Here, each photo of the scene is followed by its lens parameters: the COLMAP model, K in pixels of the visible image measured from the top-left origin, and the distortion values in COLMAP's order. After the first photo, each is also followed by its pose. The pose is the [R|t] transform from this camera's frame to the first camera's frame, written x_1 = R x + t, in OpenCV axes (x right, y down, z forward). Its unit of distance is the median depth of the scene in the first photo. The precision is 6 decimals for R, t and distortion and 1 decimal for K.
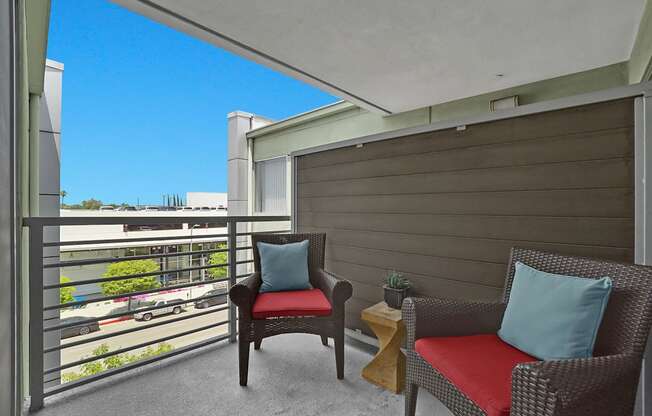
lens RADIAL K [[289.1, 0, 318.6], [0, 289.1, 207.8], [0, 0, 1]] dist [-0.024488, 0.000647]
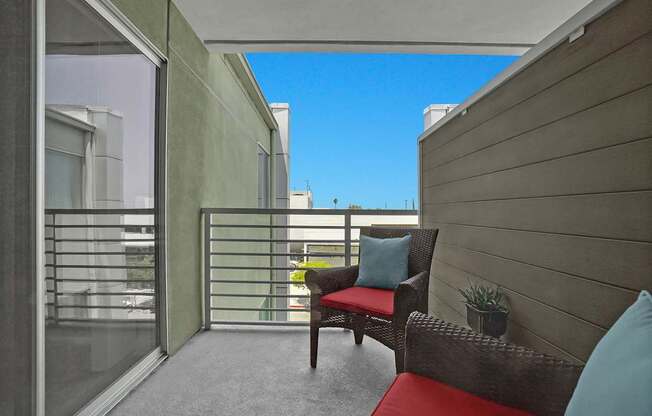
lens RADIAL K [[289.1, 0, 318.6], [0, 289.1, 207.8], [0, 0, 1]] dist [-0.024488, 0.000647]
pose [[0.700063, -0.008990, -0.714024, 0.385747], [0.001362, 0.999936, -0.011255, 0.038703], [0.714080, 0.006907, 0.700030, 0.207462]]
